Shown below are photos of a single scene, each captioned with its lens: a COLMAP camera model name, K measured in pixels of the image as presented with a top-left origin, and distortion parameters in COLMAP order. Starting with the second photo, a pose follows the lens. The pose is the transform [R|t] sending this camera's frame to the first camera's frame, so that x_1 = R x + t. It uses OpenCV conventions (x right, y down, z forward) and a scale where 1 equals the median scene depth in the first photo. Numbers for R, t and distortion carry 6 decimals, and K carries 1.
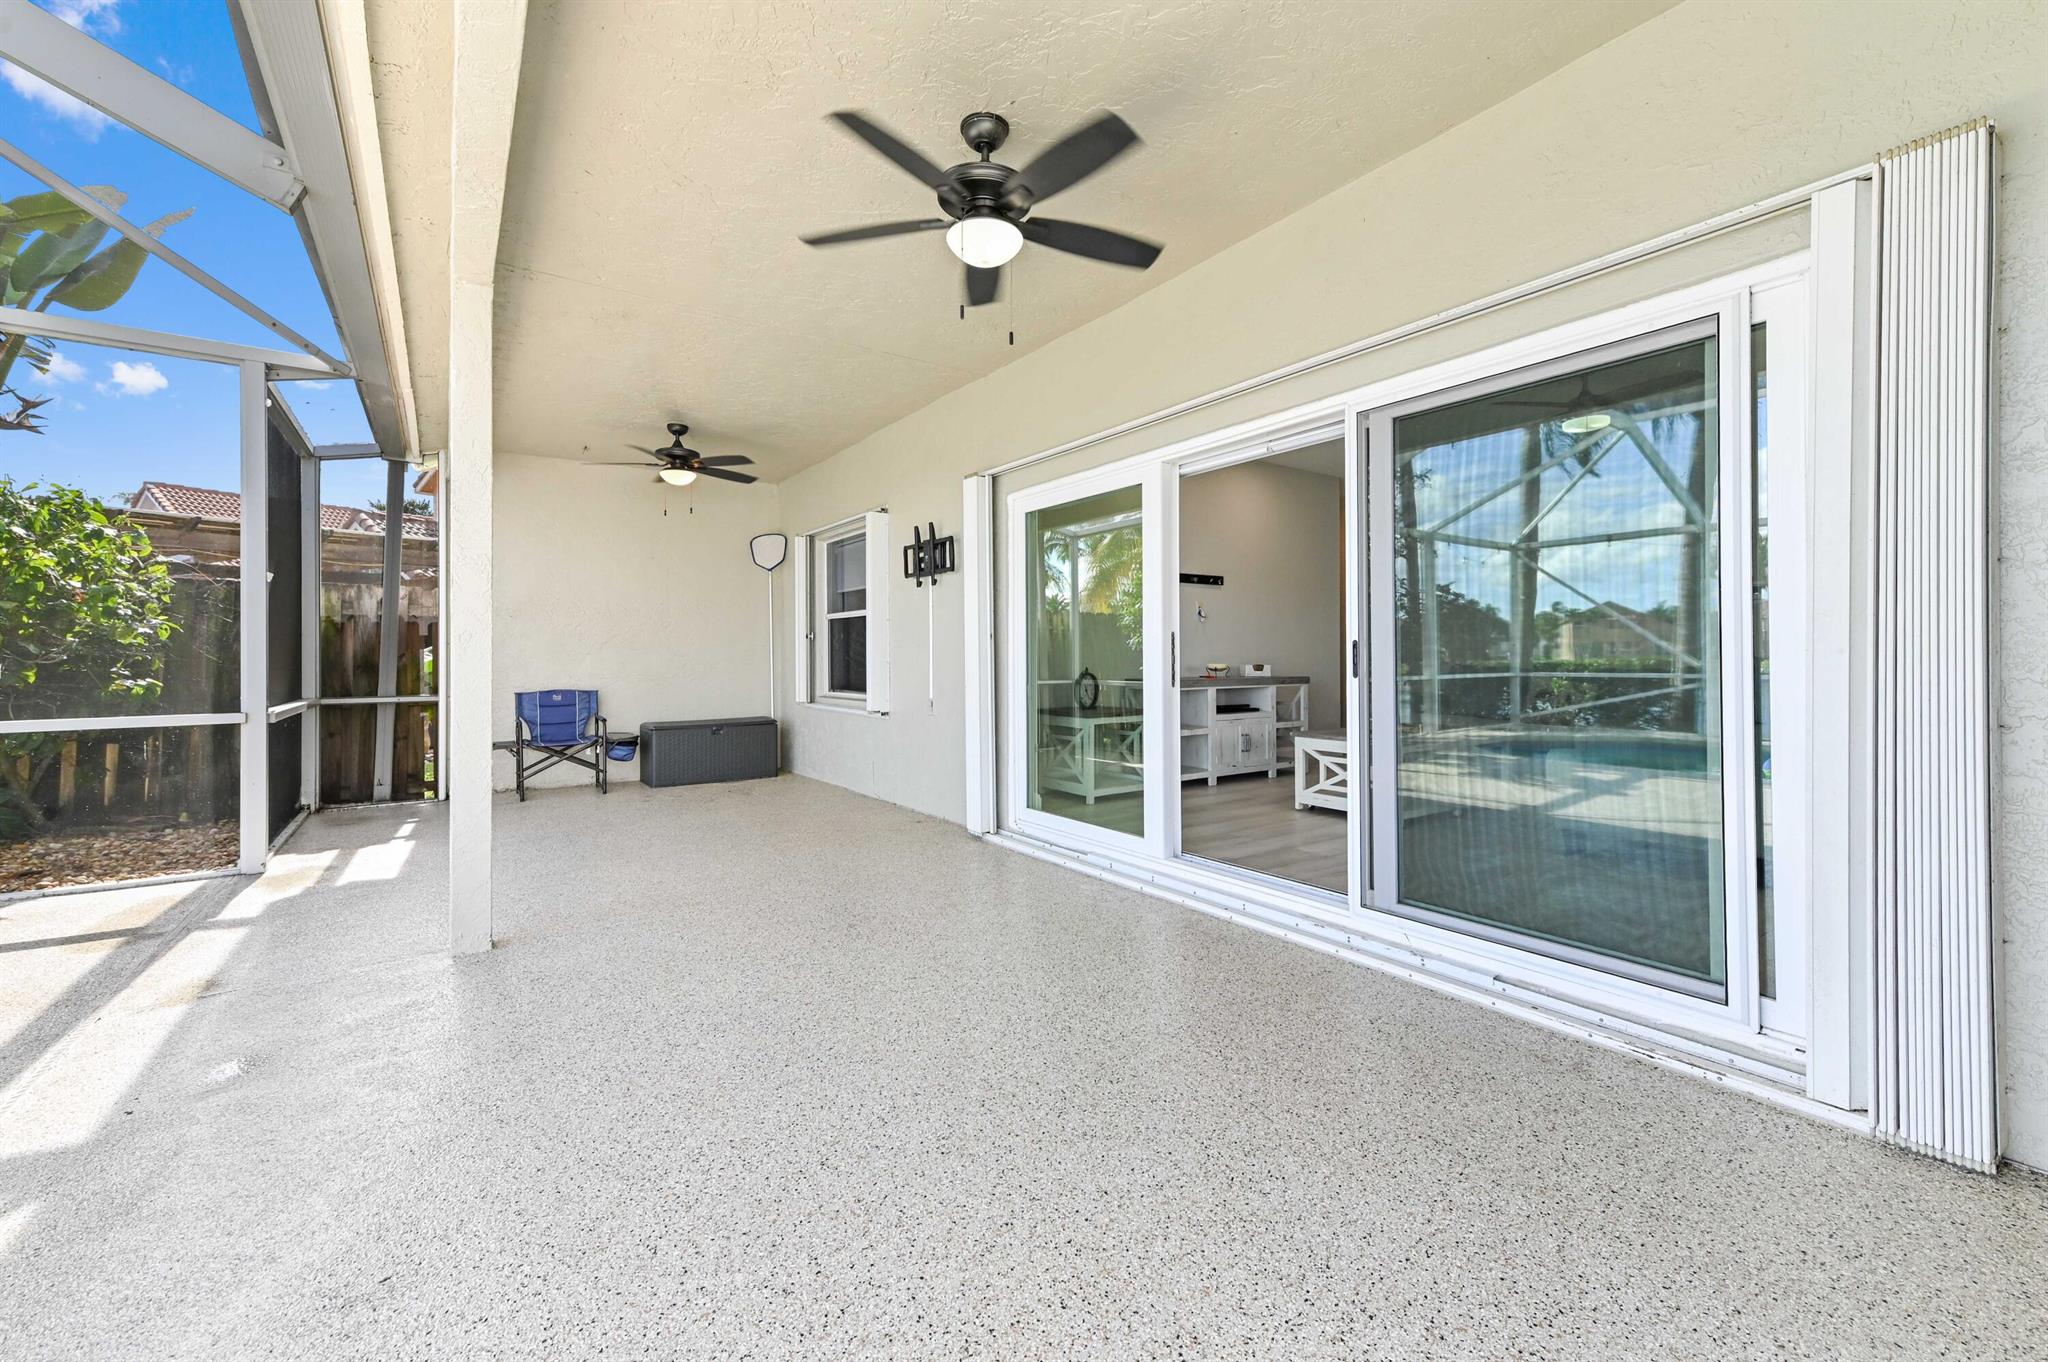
lens RADIAL K [[813.3, 0, 1031.3], [0, 813.3, 666.5], [0, 0, 1]] dist [0.002771, 0.000033]
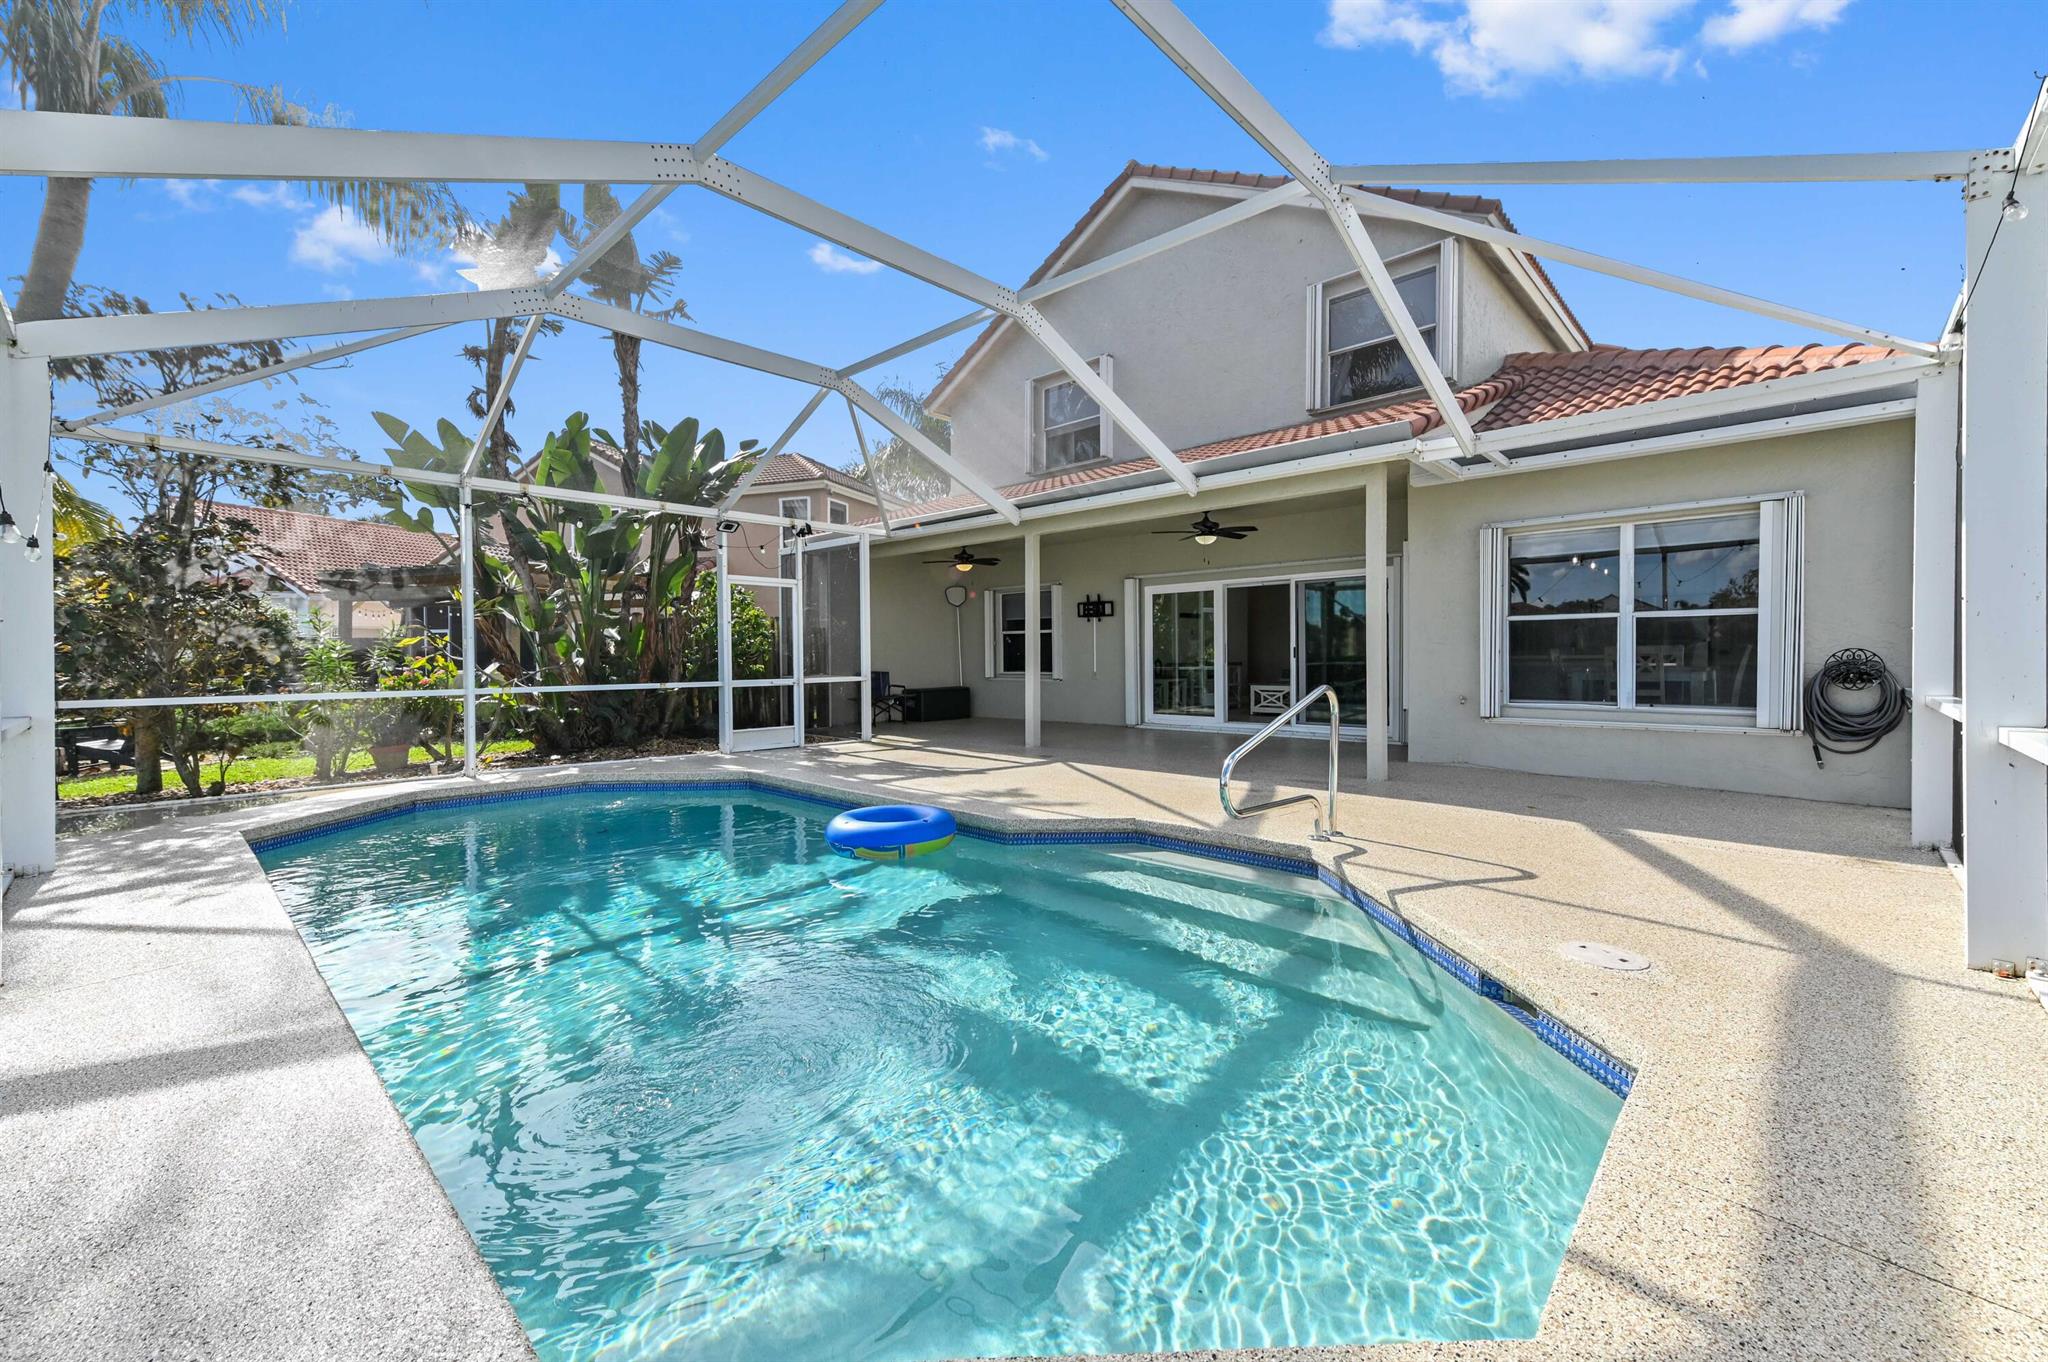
lens RADIAL K [[813.3, 0, 1016.1], [0, 813.3, 678.4], [0, 0, 1]] dist [0.002771, 0.000033]
pose [[0.981828, -0.006644, 0.189656, -0.788765], [0.003996, 0.999889, 0.014337, 0.025851], [-0.189730, -0.013318, 0.981746, -1.203379]]
